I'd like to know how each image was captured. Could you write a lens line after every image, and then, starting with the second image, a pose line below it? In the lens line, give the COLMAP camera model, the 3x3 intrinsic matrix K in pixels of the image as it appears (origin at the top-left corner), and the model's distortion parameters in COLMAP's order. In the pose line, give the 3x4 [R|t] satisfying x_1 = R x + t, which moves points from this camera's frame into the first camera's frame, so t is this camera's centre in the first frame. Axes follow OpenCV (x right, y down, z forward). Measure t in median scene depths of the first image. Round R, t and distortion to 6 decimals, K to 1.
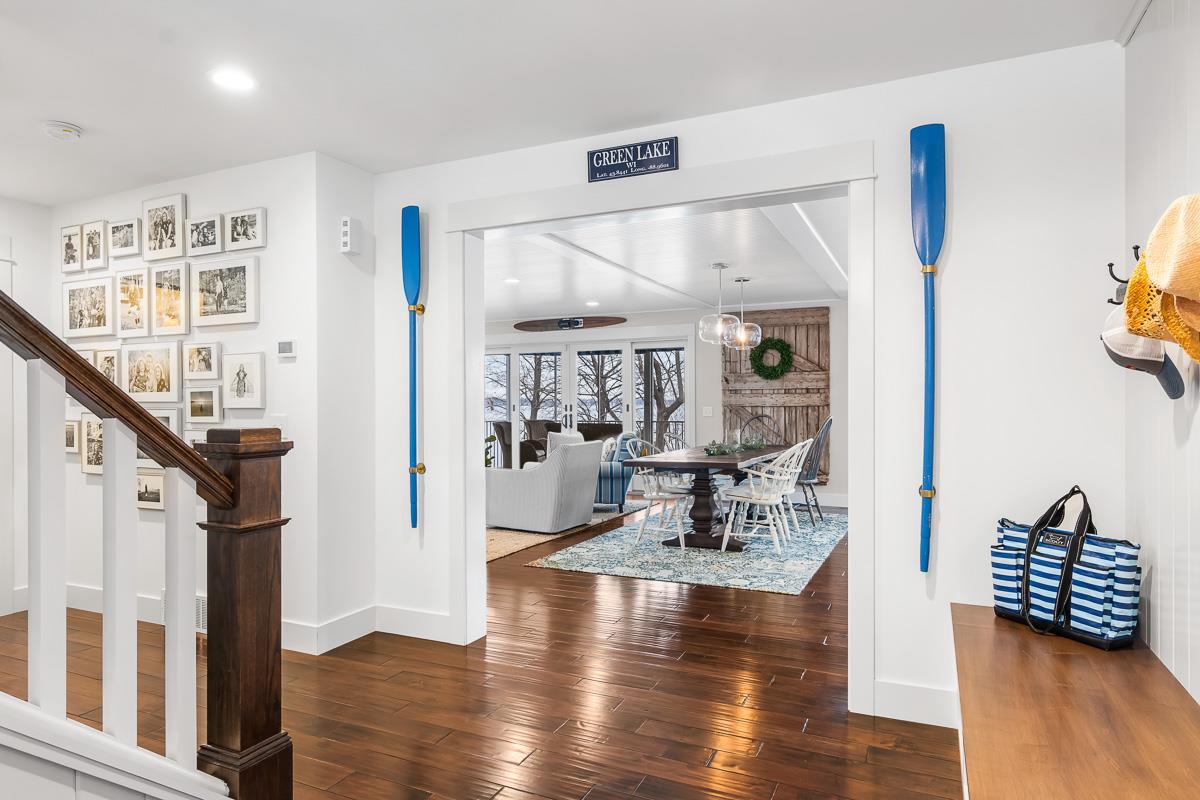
lens RADIAL K [[710.3, 0, 599.7], [0, 710.3, 403.8], [0, 0, 1]] dist [-0.000591, 0.000172]
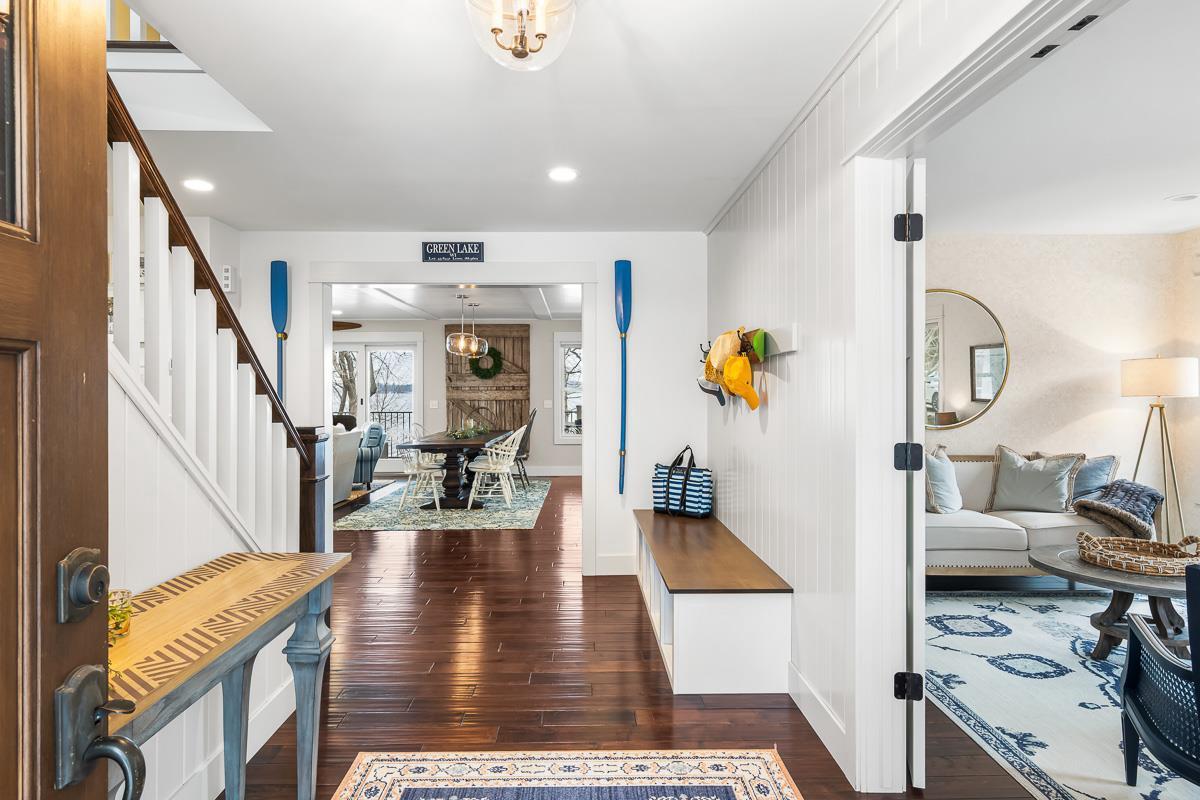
lens RADIAL K [[684.9, 0, 594.6], [0, 684.9, 391.6], [0, 0, 1]] dist [0.000096, -0.000338]
pose [[0.896622, 0.001153, 0.442796, -0.136728], [-0.000991, 0.999999, -0.000598, -0.012149], [-0.442796, 0.000097, 0.896622, -0.200308]]
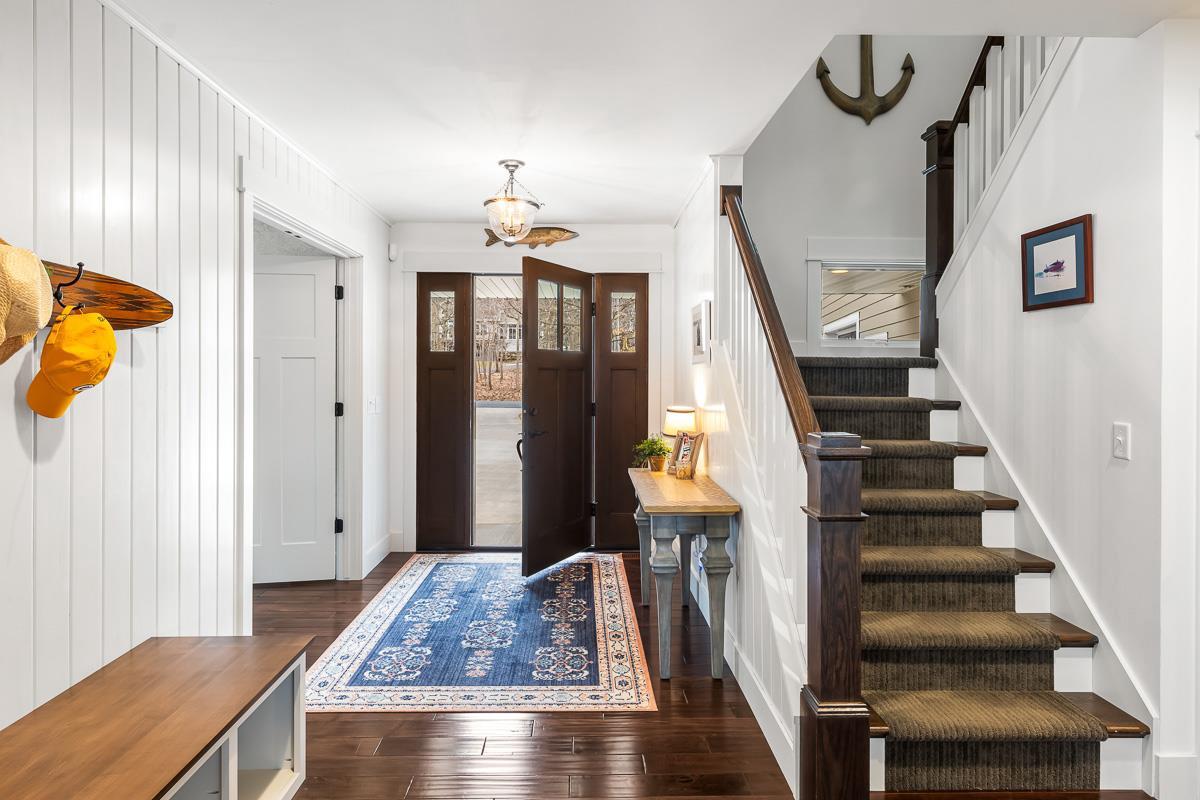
lens RADIAL K [[719.9, 0, 589.2], [0, 719.9, 375.0], [0, 0, 1]] dist [-0.000575, -0.000263]
pose [[-0.900745, 0.002120, -0.434344, 0.088406], [-0.000670, 0.999980, 0.006271, -0.015899], [0.434348, 0.005940, -0.900725, 0.426904]]
